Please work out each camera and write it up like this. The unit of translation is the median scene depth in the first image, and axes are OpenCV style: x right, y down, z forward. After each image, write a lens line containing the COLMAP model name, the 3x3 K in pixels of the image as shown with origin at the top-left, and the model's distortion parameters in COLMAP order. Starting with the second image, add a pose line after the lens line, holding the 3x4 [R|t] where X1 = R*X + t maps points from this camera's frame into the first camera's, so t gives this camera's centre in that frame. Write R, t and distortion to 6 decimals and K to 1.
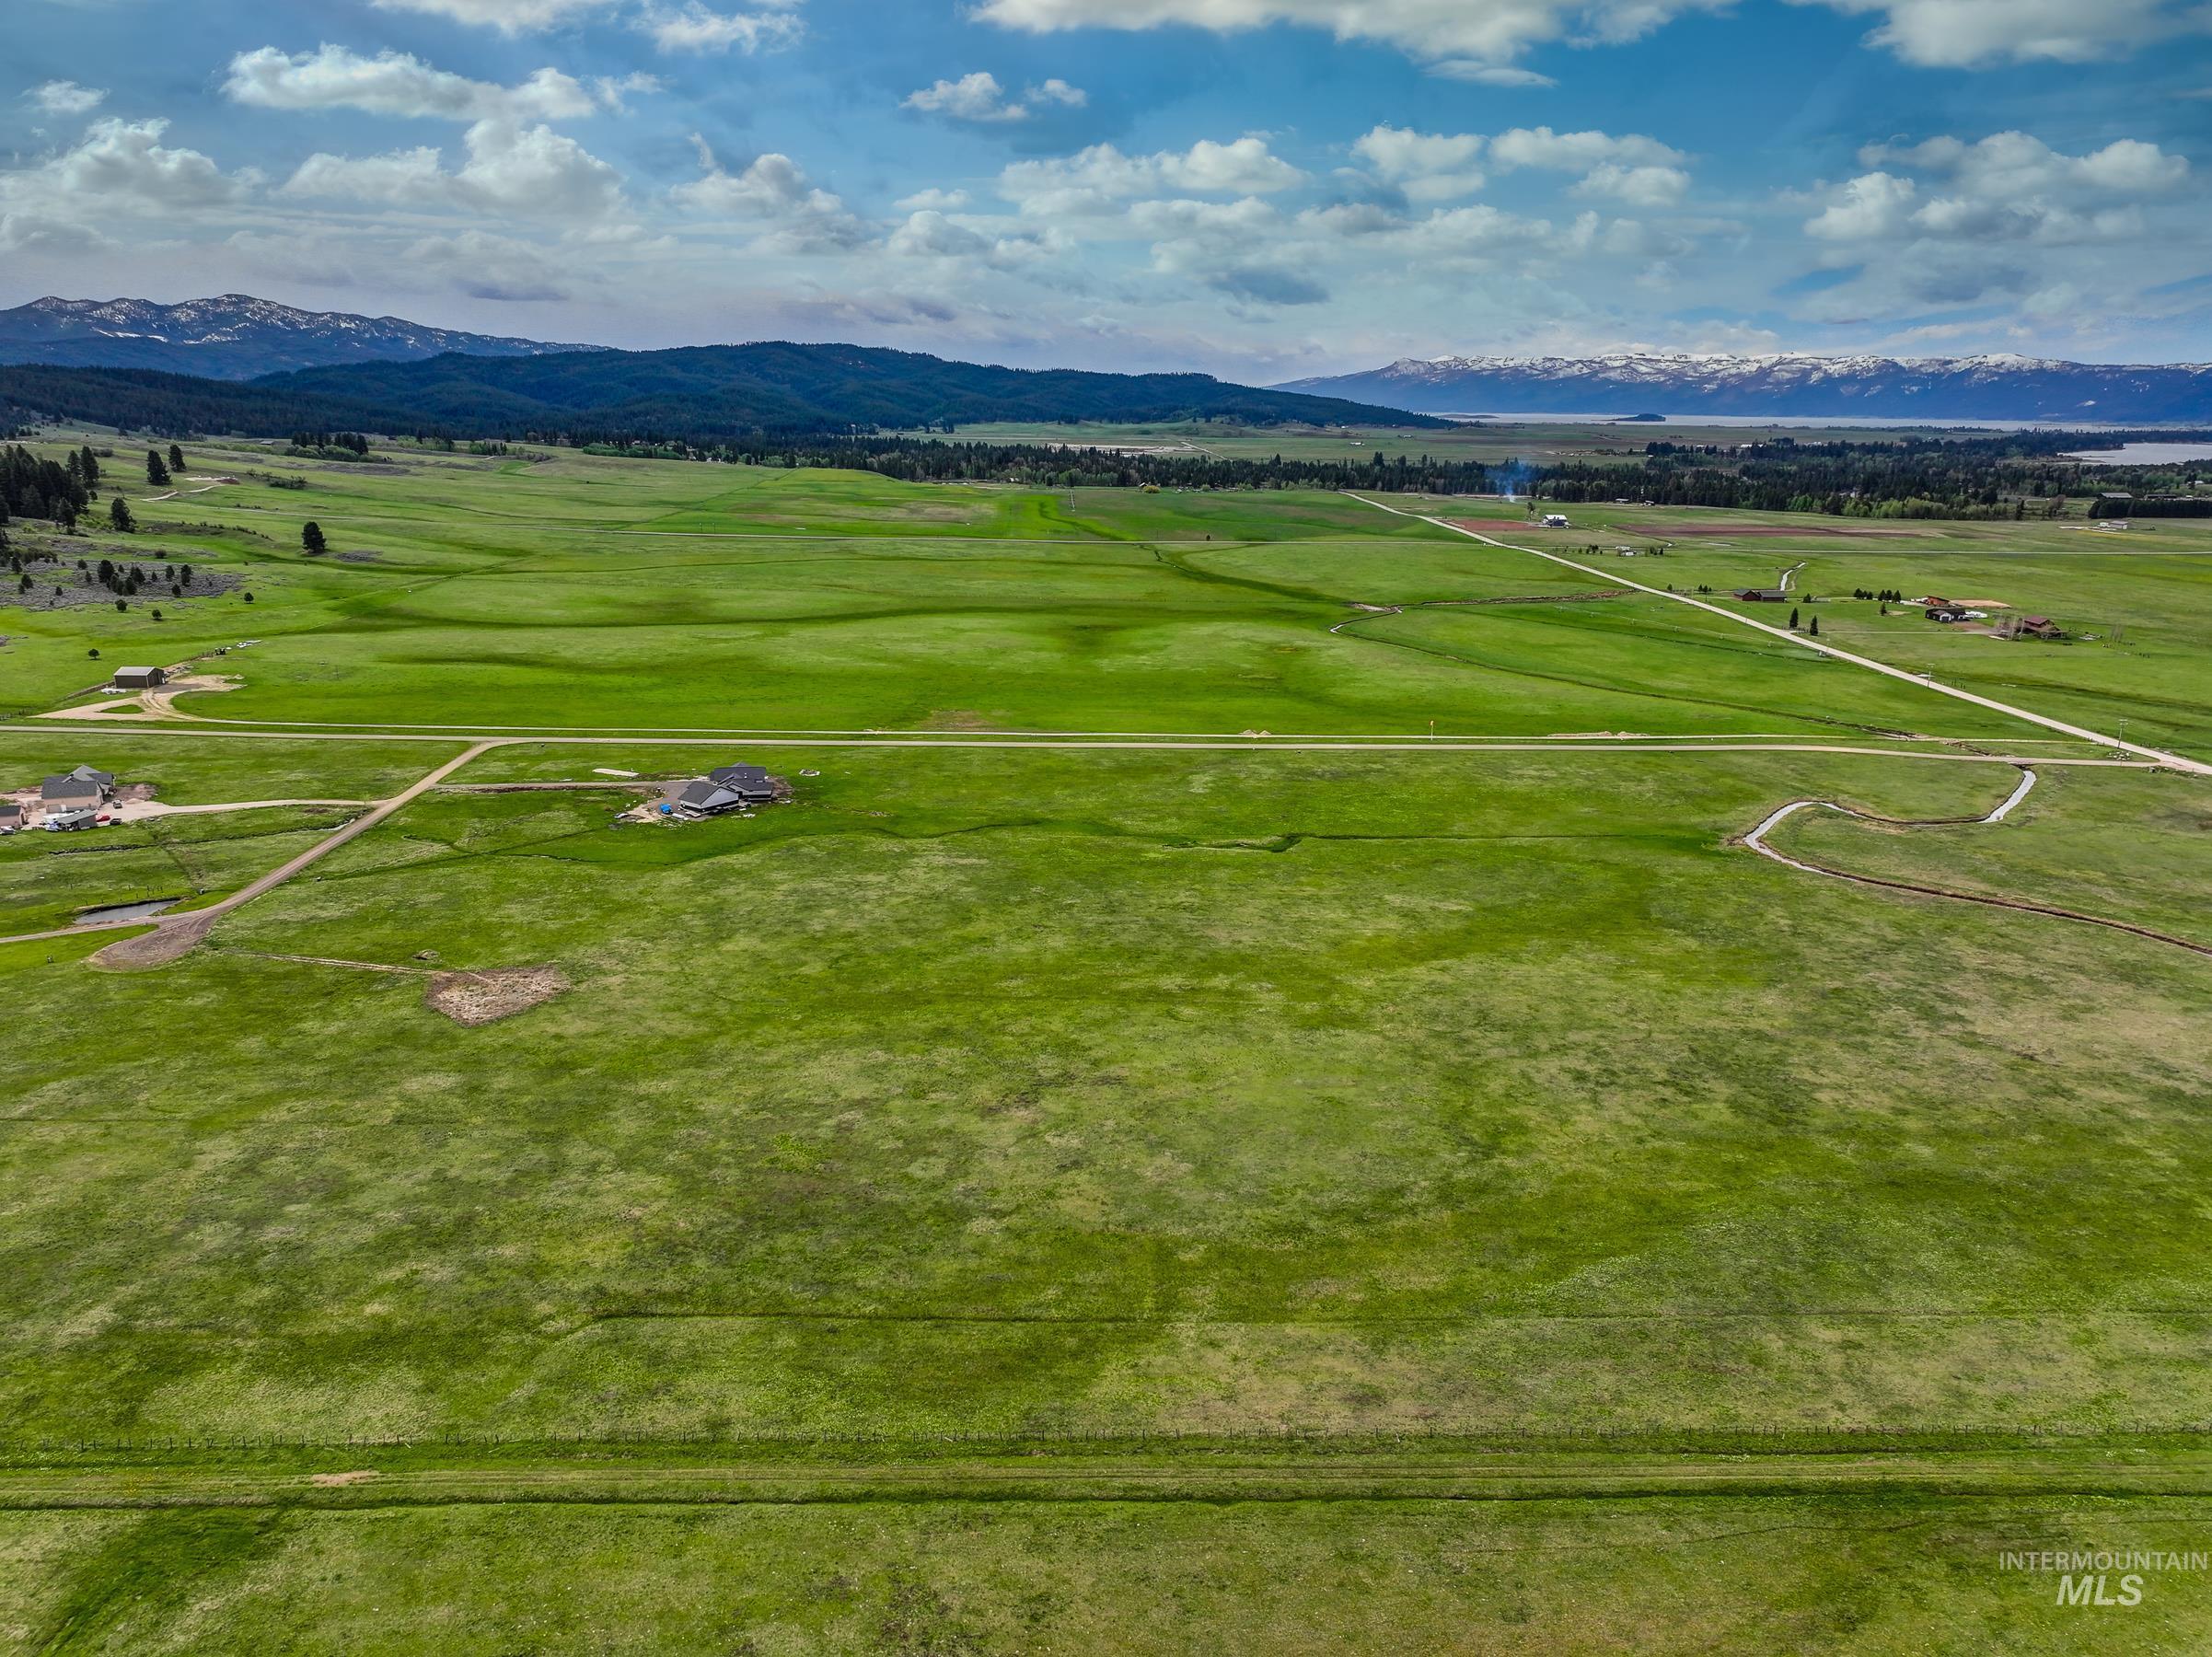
lens RADIAL K [[1535.1, 0, 1094.5], [0, 1535.1, 816.0], [0, 0, 1]] dist [-0.000210, 0.012915]
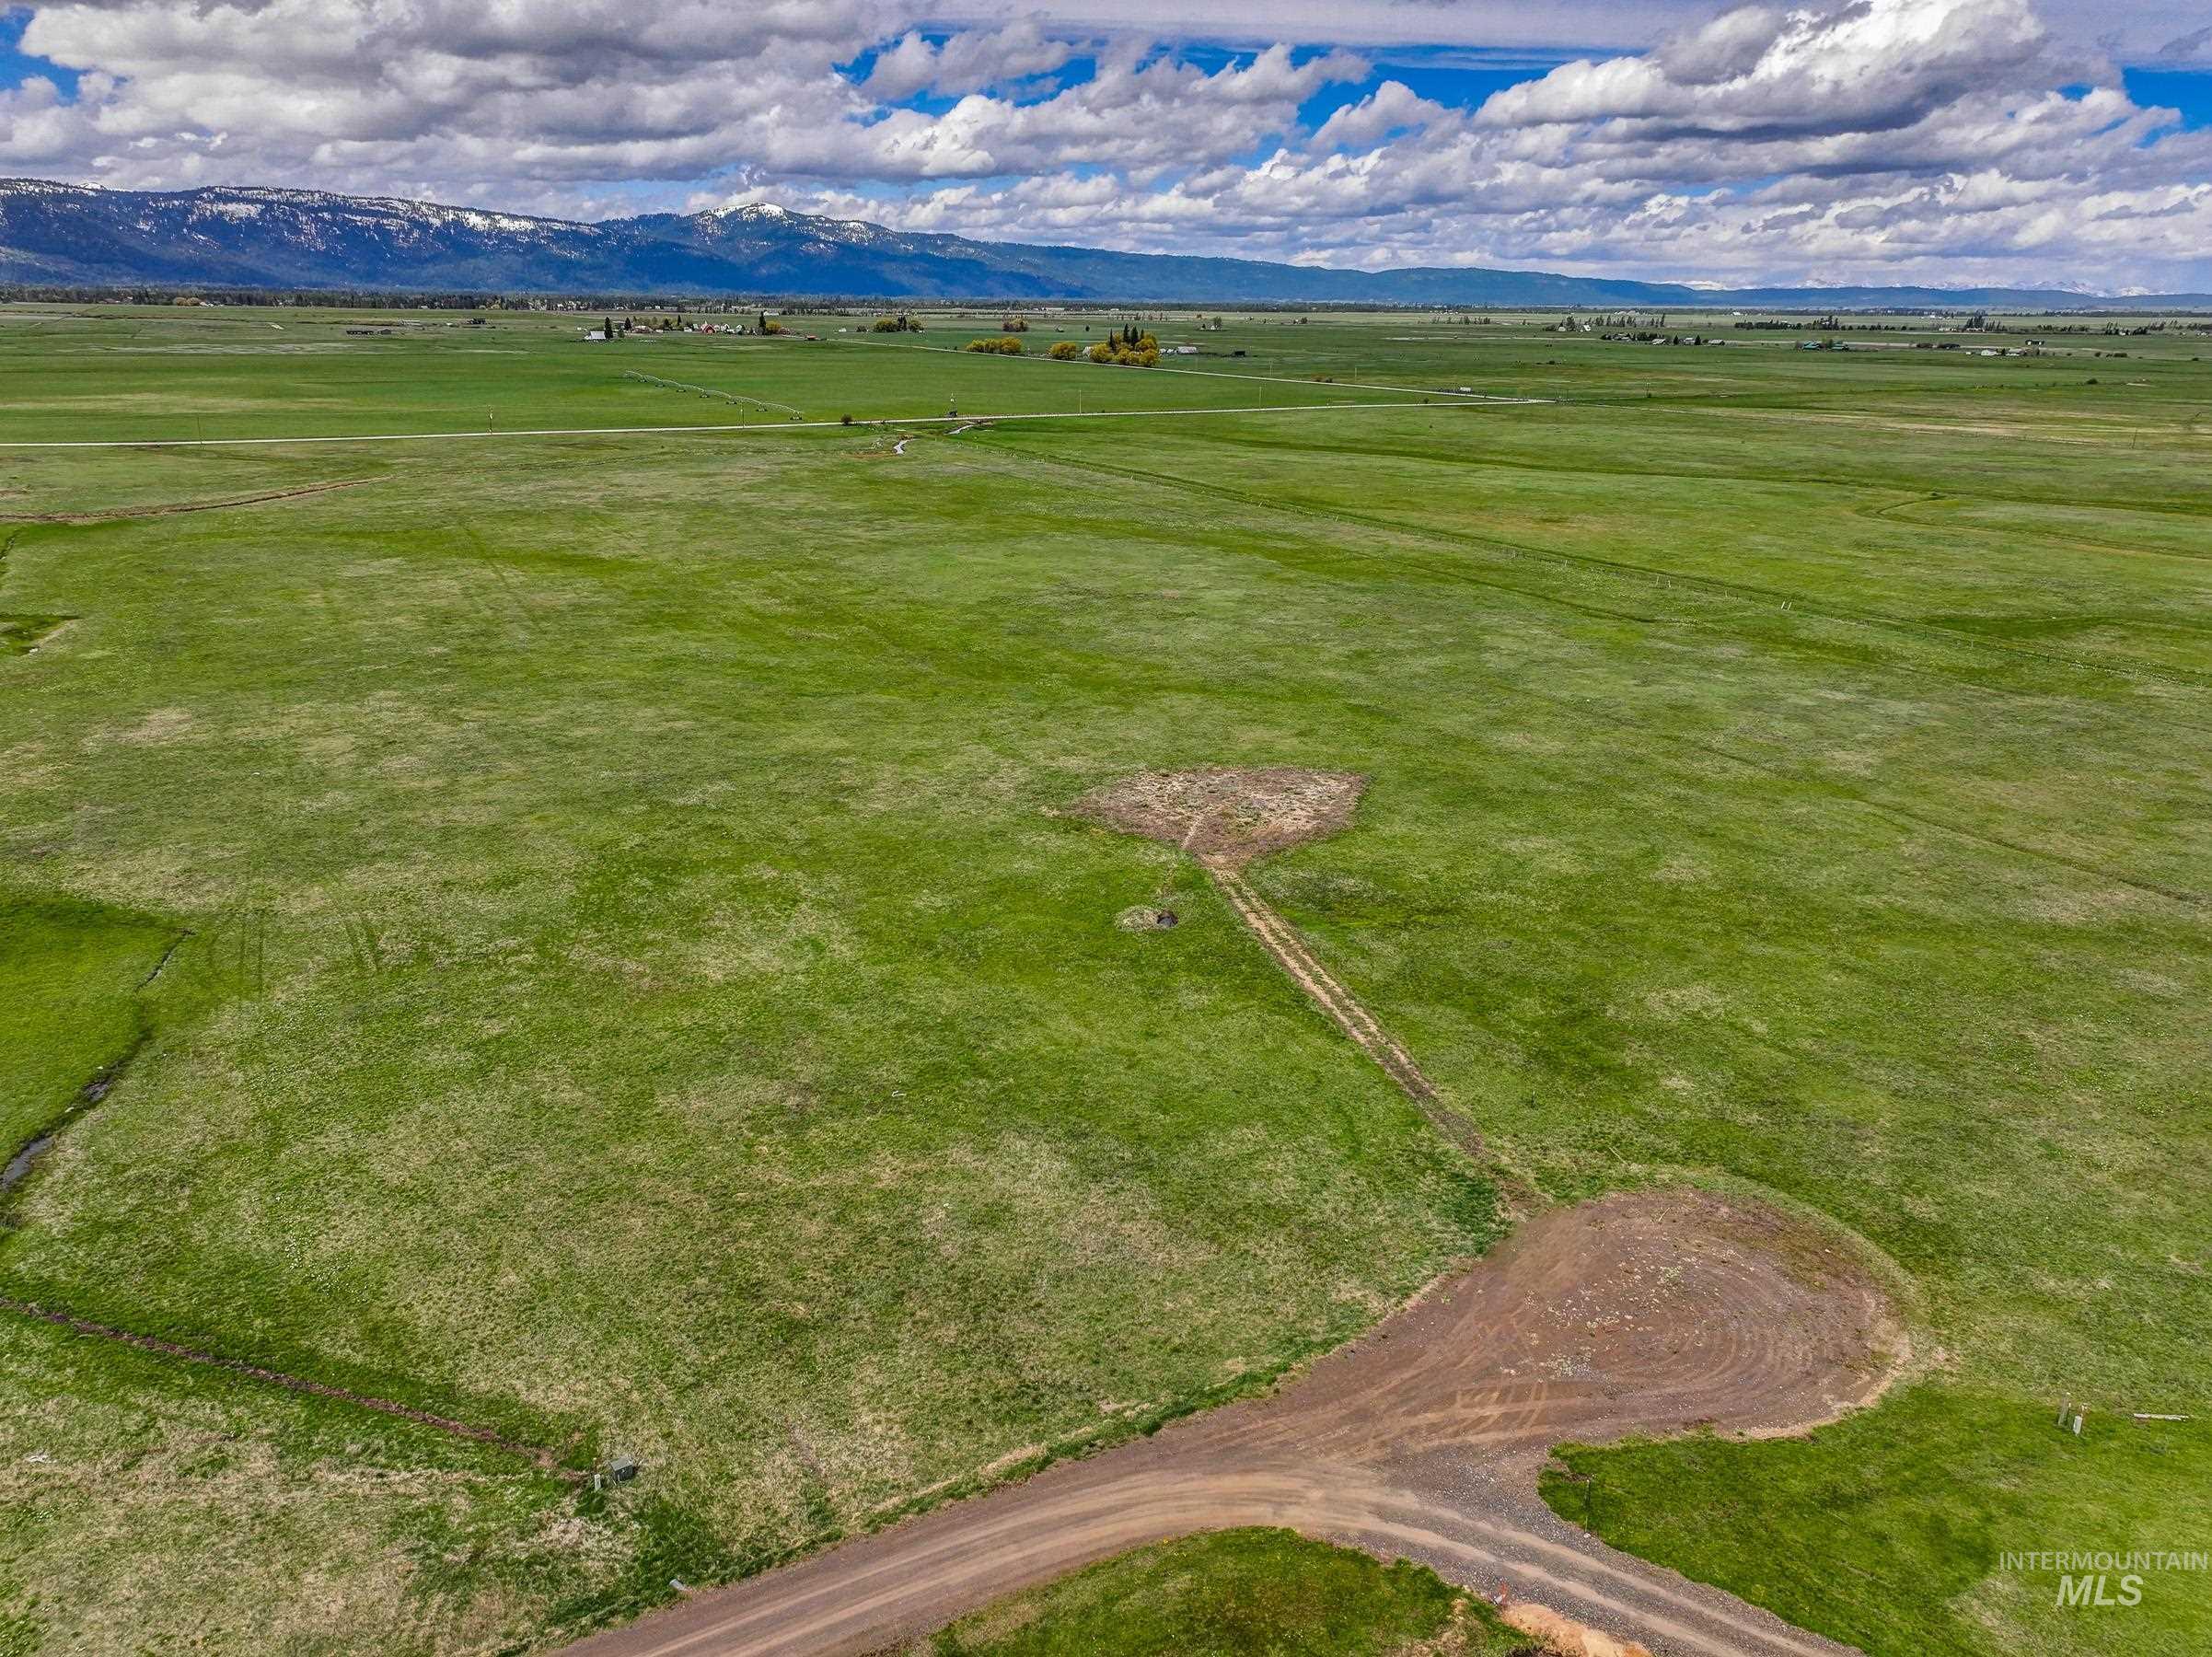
lens RADIAL K [[1535.1, 0, 1115.3], [0, 1535.1, 776.3], [0, 0, 1]] dist [-0.000210, 0.012915]
pose [[-0.440411, -0.286066, 0.851002, -0.434814], [0.216449, 0.886087, 0.409877, -0.060140], [-0.871314, 0.364713, -0.328324, 0.646679]]
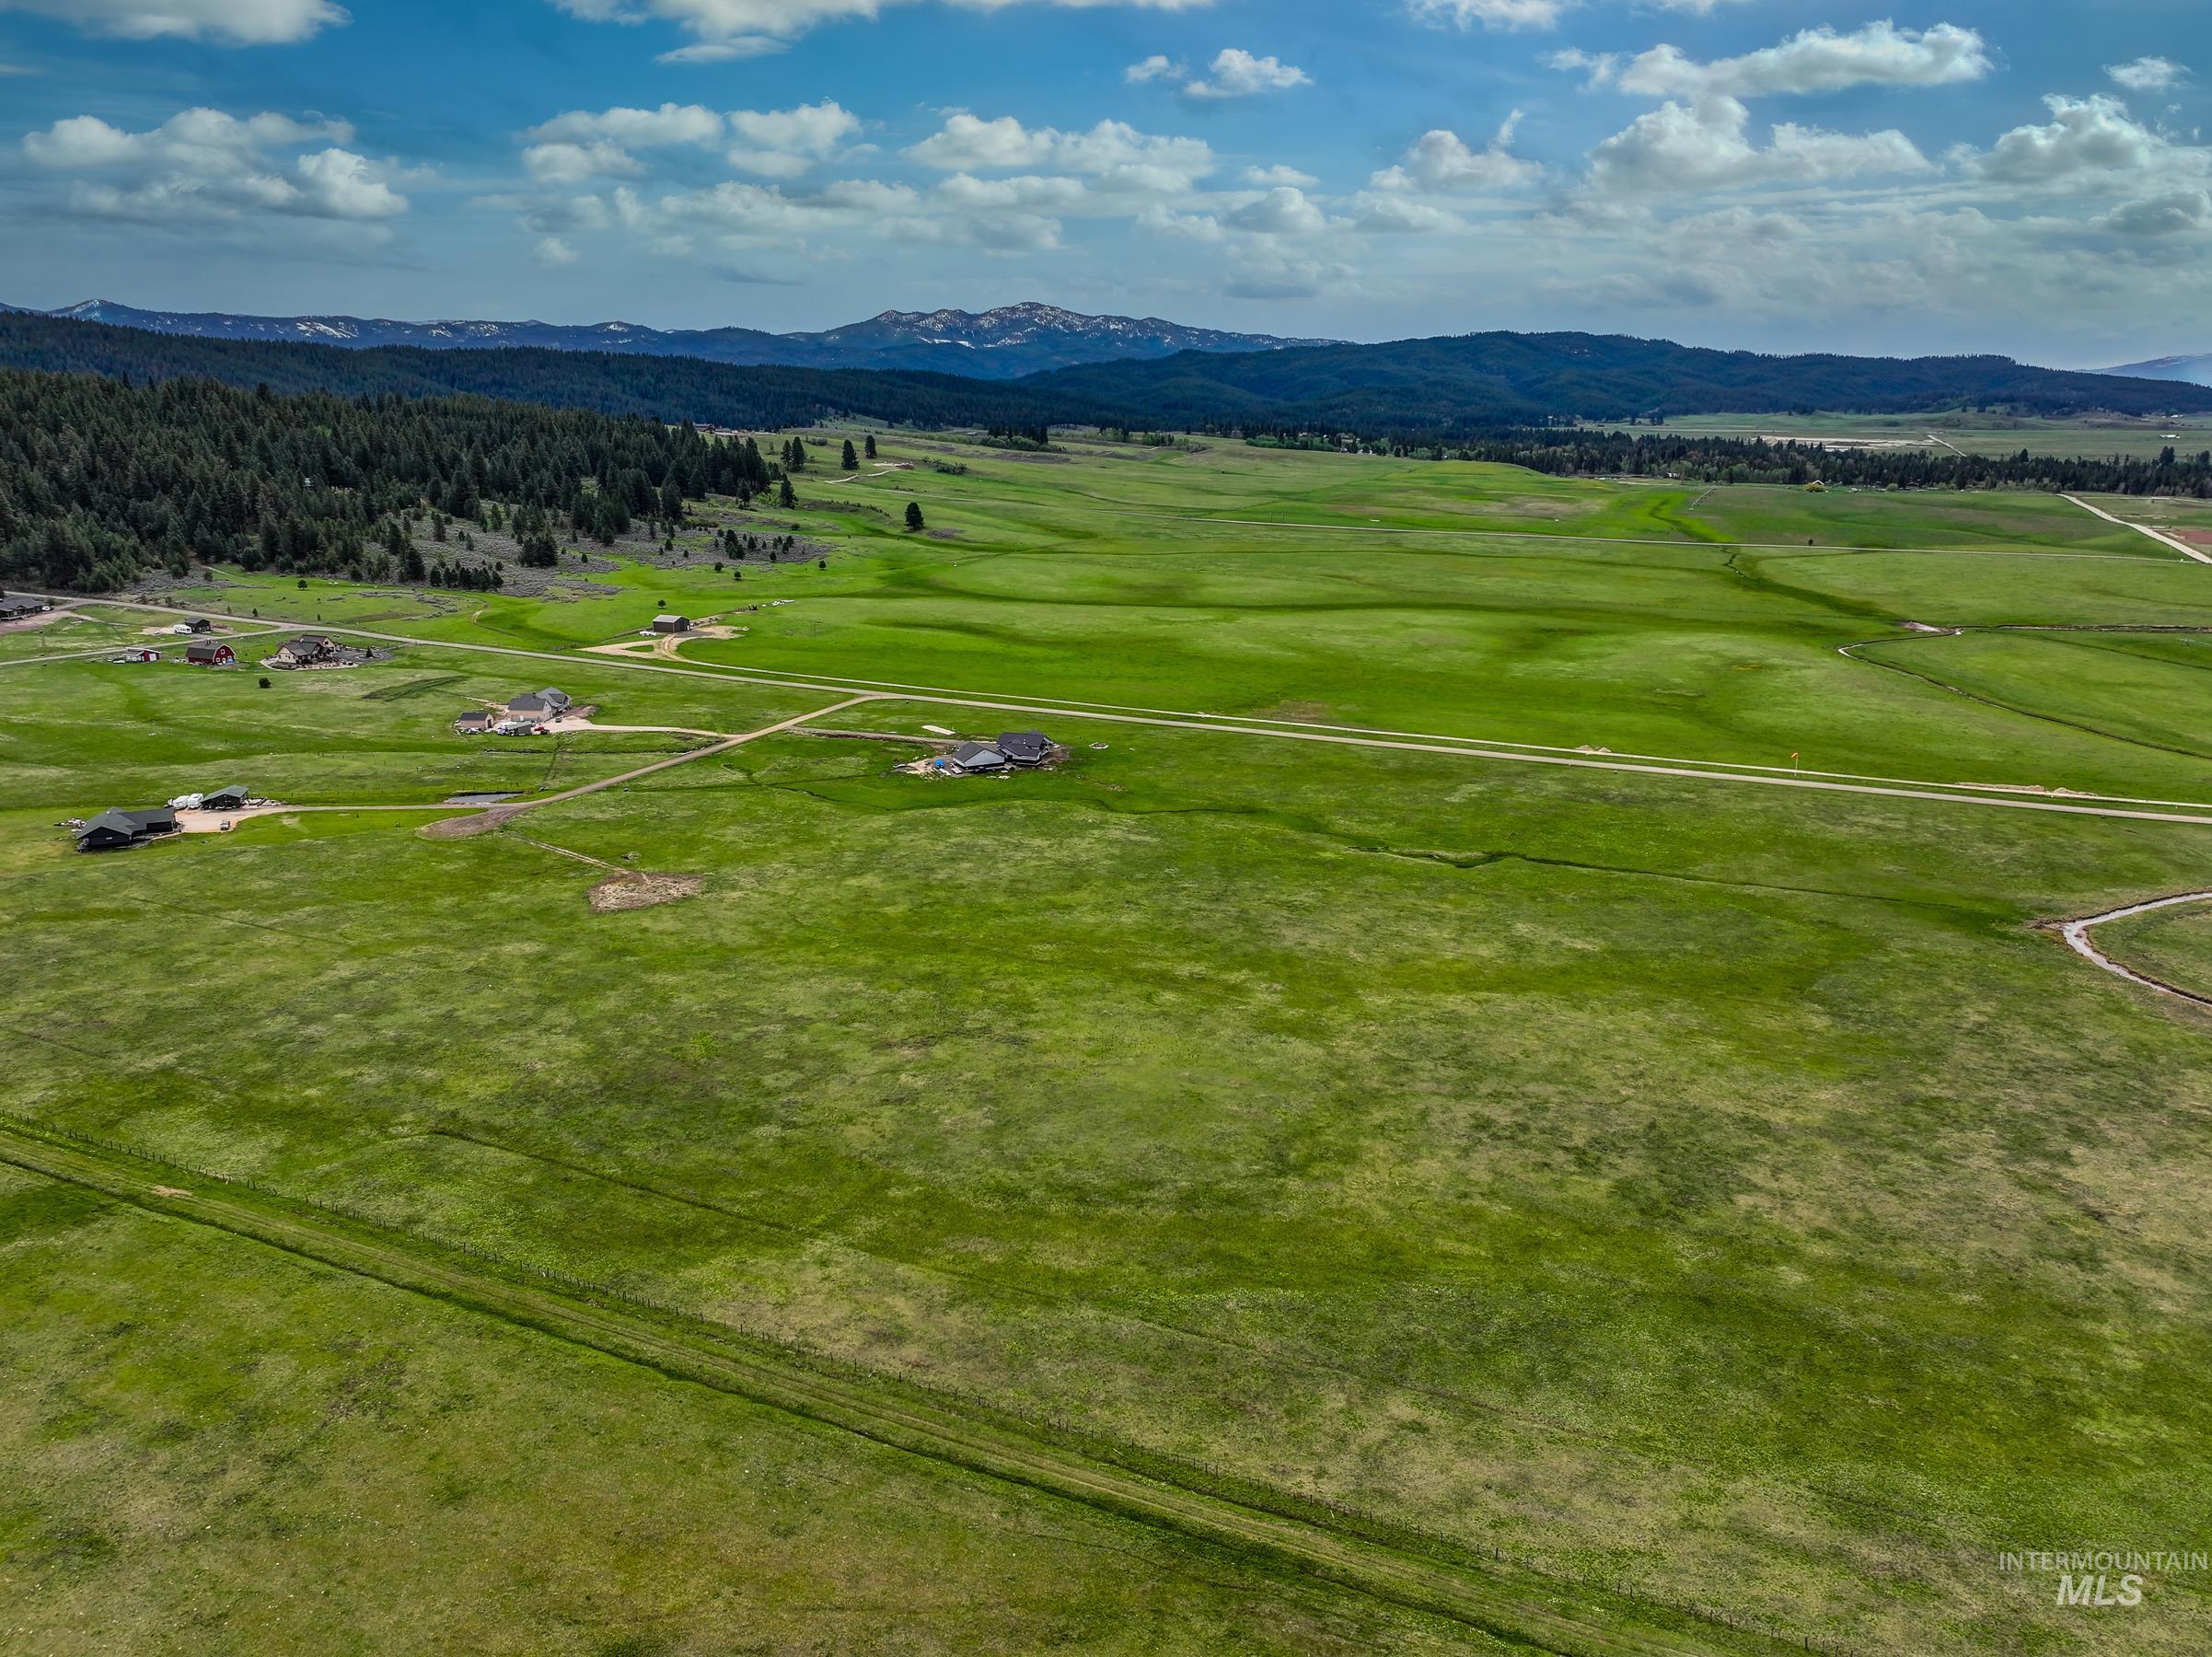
lens RADIAL K [[1535.1, 0, 1097.0], [0, 1535.1, 845.6], [0, 0, 1]] dist [-0.000210, 0.012915]
pose [[0.899933, 0.115664, -0.420408, 0.233677], [-0.106041, 0.993284, 0.046282, -0.007440], [0.422937, 0.002929, 0.906154, 0.032303]]
